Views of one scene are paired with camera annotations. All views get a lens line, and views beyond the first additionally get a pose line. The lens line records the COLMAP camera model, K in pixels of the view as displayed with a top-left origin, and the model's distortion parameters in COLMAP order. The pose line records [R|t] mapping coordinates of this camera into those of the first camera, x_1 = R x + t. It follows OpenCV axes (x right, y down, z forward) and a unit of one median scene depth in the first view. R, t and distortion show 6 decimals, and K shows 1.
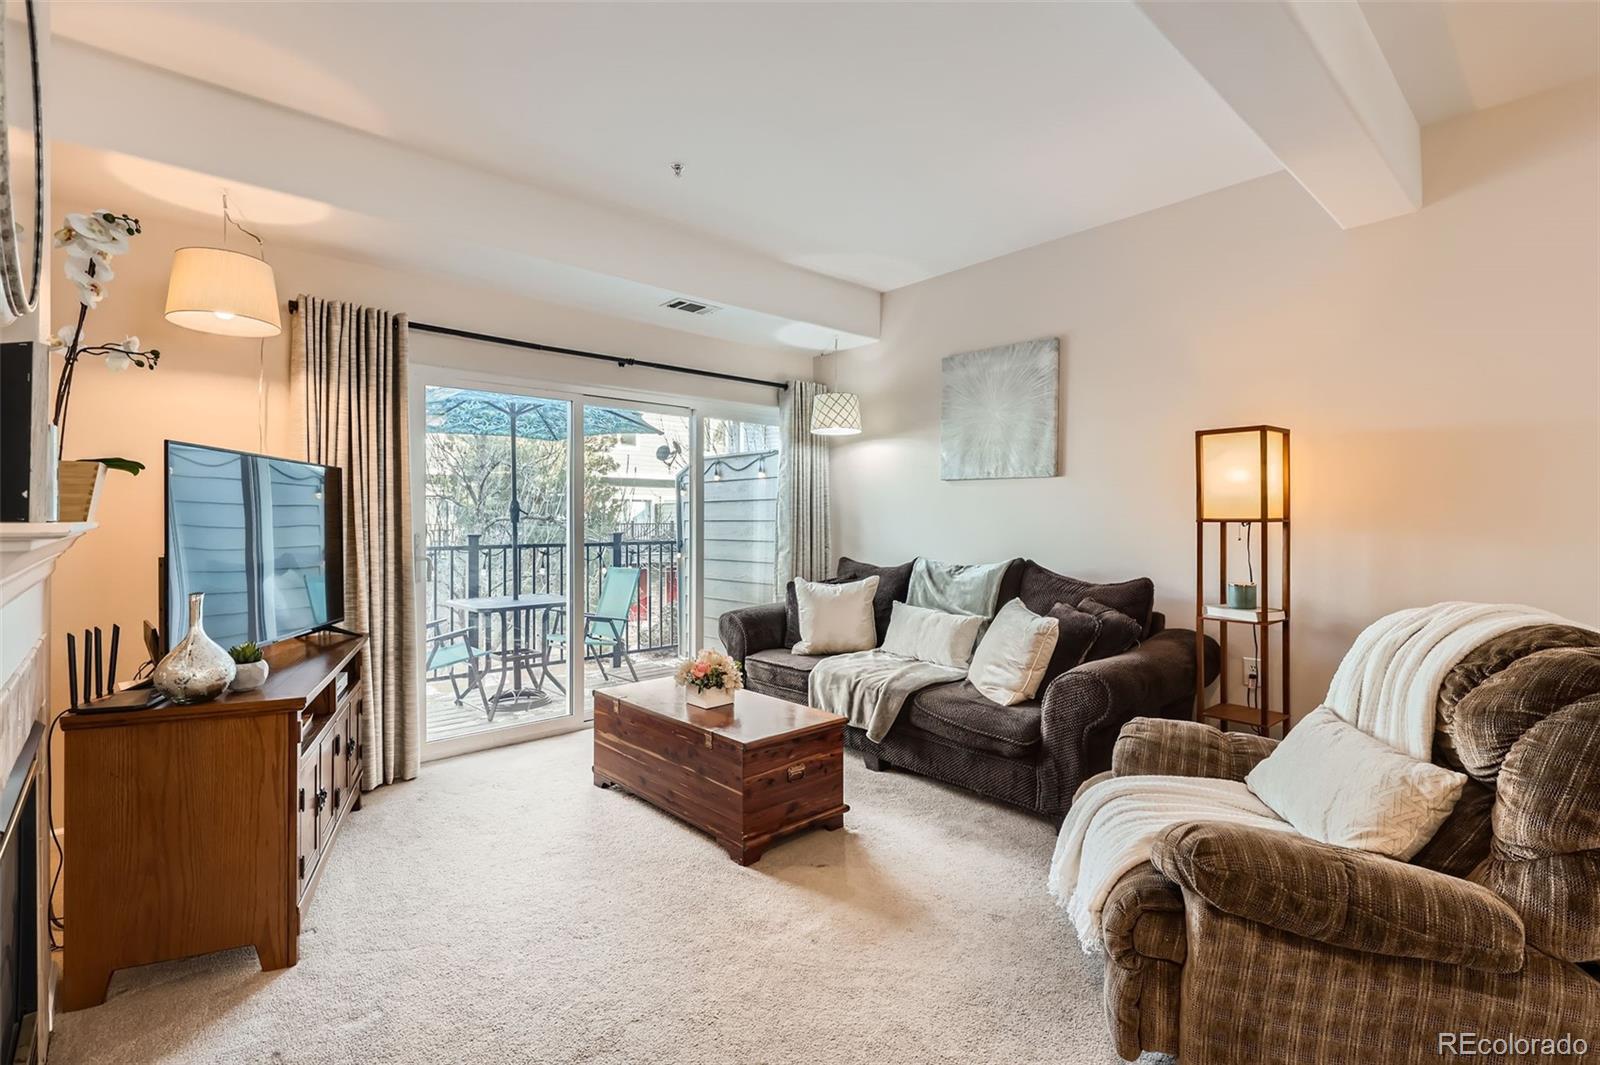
lens RADIAL K [[735.5, 0, 805.3], [0, 735.5, 520.4], [0, 0, 1]] dist [0.005313, -0.001266]
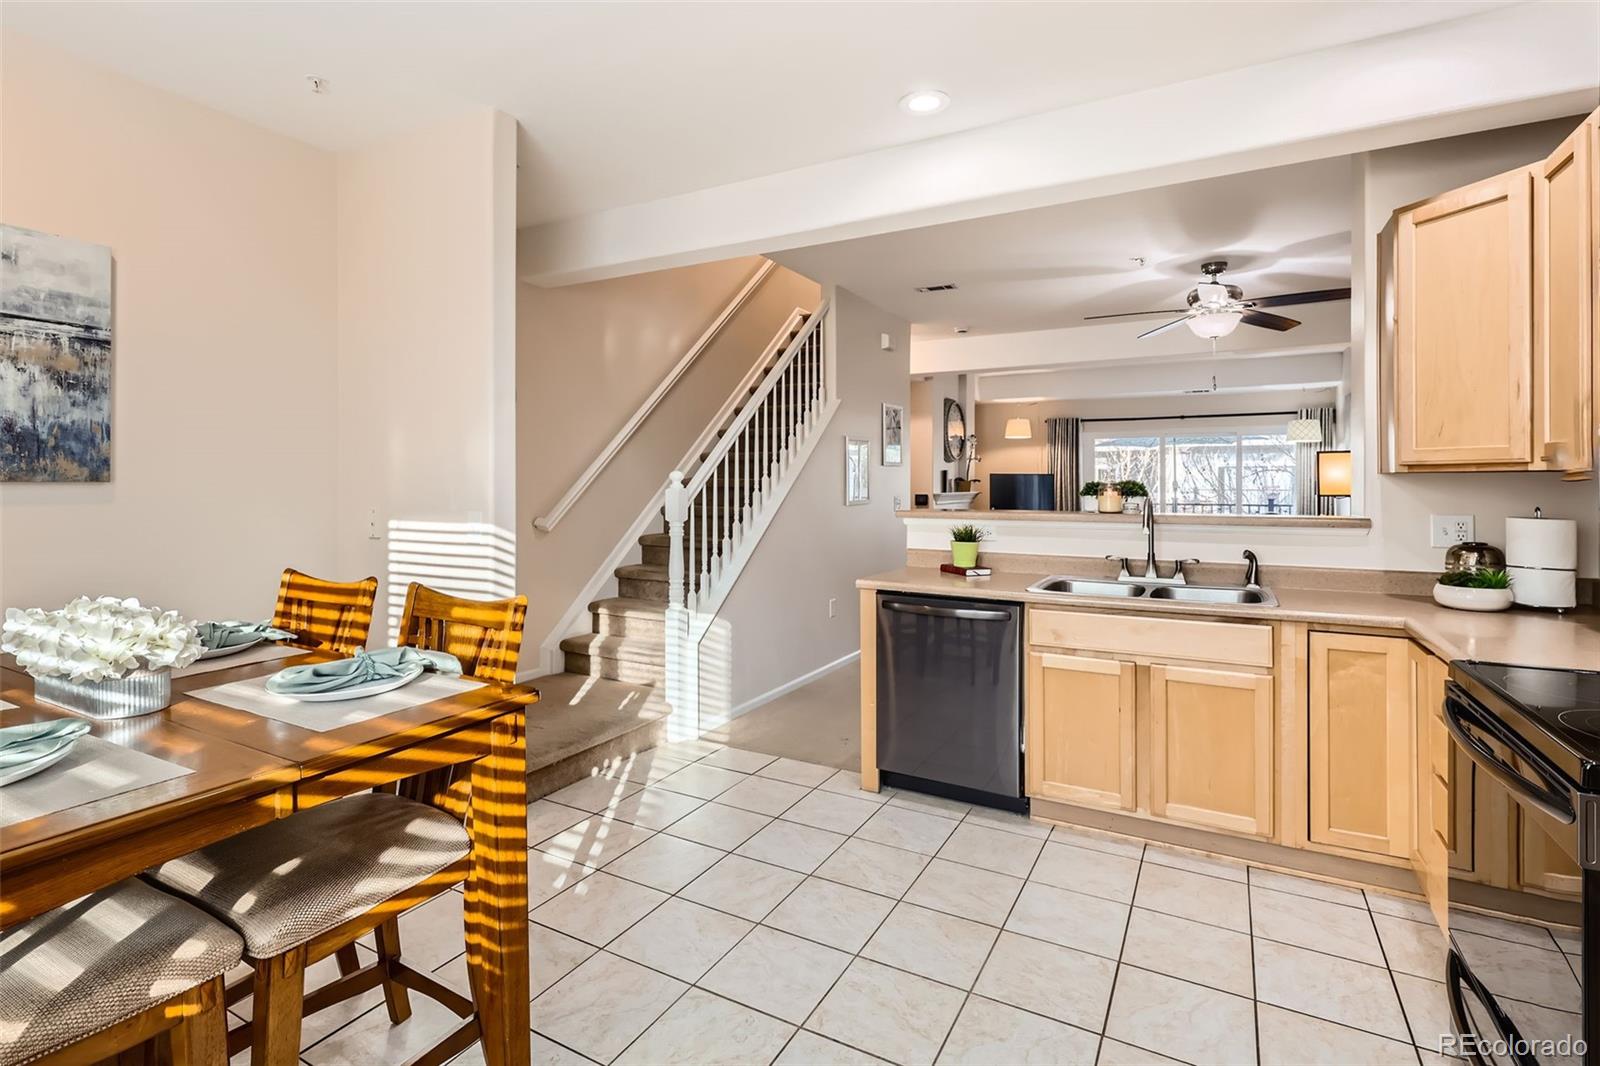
lens RADIAL K [[770.0, 0, 791.3], [0, 770.0, 489.6], [0, 0, 1]] dist [0.004590, -0.000366]
pose [[0.318206, 0.009560, -0.947973, 1.888984], [-0.001851, 0.999954, 0.009463, -0.031570], [0.948020, -0.001256, 0.318209, -0.969922]]
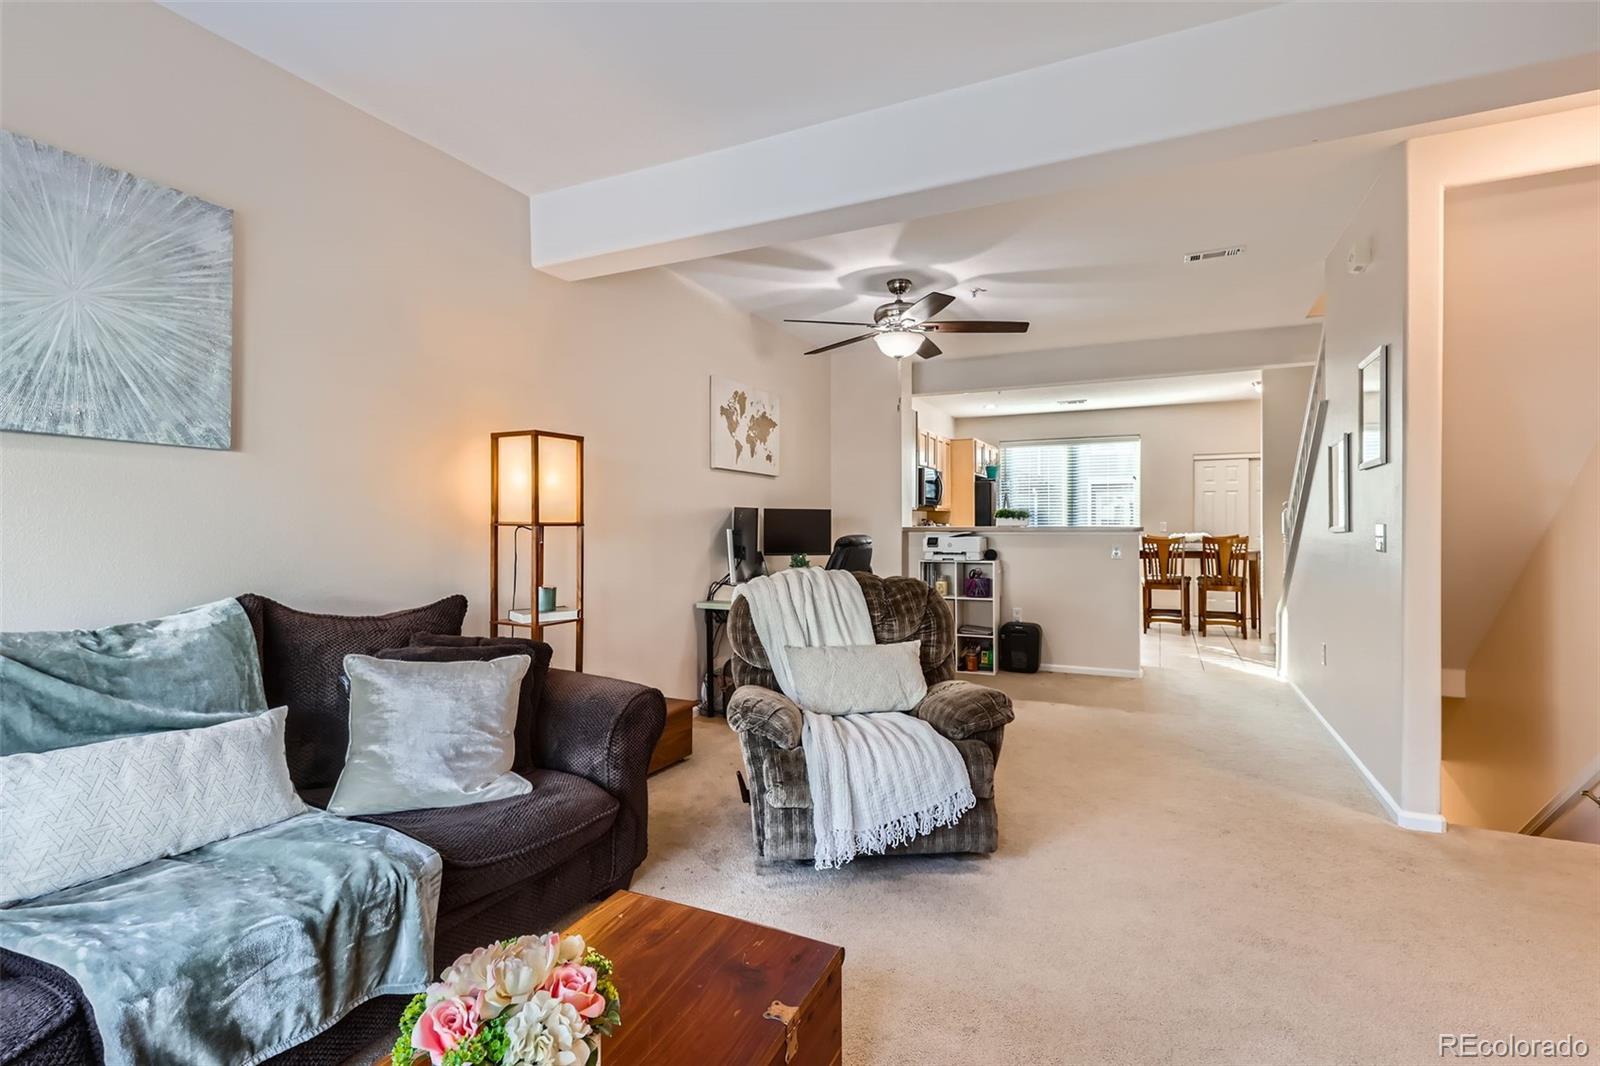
lens RADIAL K [[735.5, 0, 805.3], [0, 735.5, 520.9], [0, 0, 1]] dist [0.005313, -0.001266]
pose [[-0.379472, 0.005389, 0.925187, -0.425788], [0.002963, 0.999985, -0.004609, 0.000486], [-0.925198, 0.000992, -0.379483, 0.924641]]
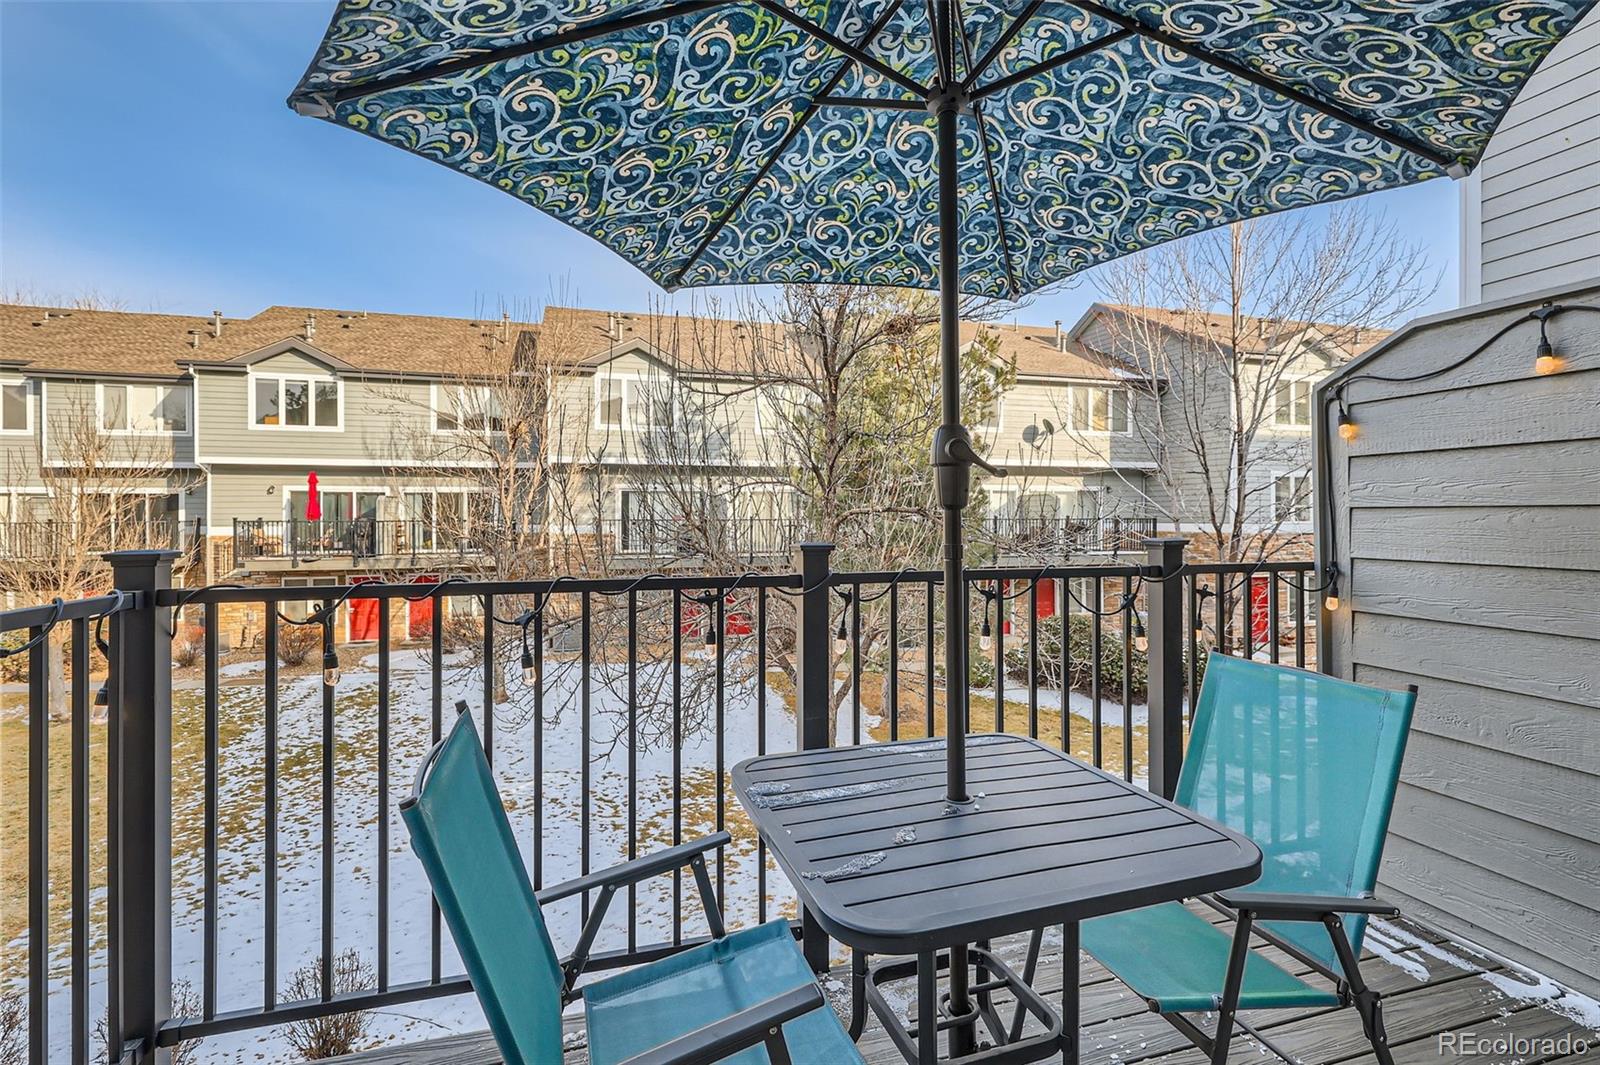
lens RADIAL K [[735.5, 0, 805.3], [0, 735.5, 520.4], [0, 0, 1]] dist [0.005313, -0.001266]
pose [[0.901349, 0.000919, -0.433093, -0.498848], [0.001395, 0.999986, 0.005025, 0.008622], [0.433091, -0.005133, 0.901335, 1.122431]]
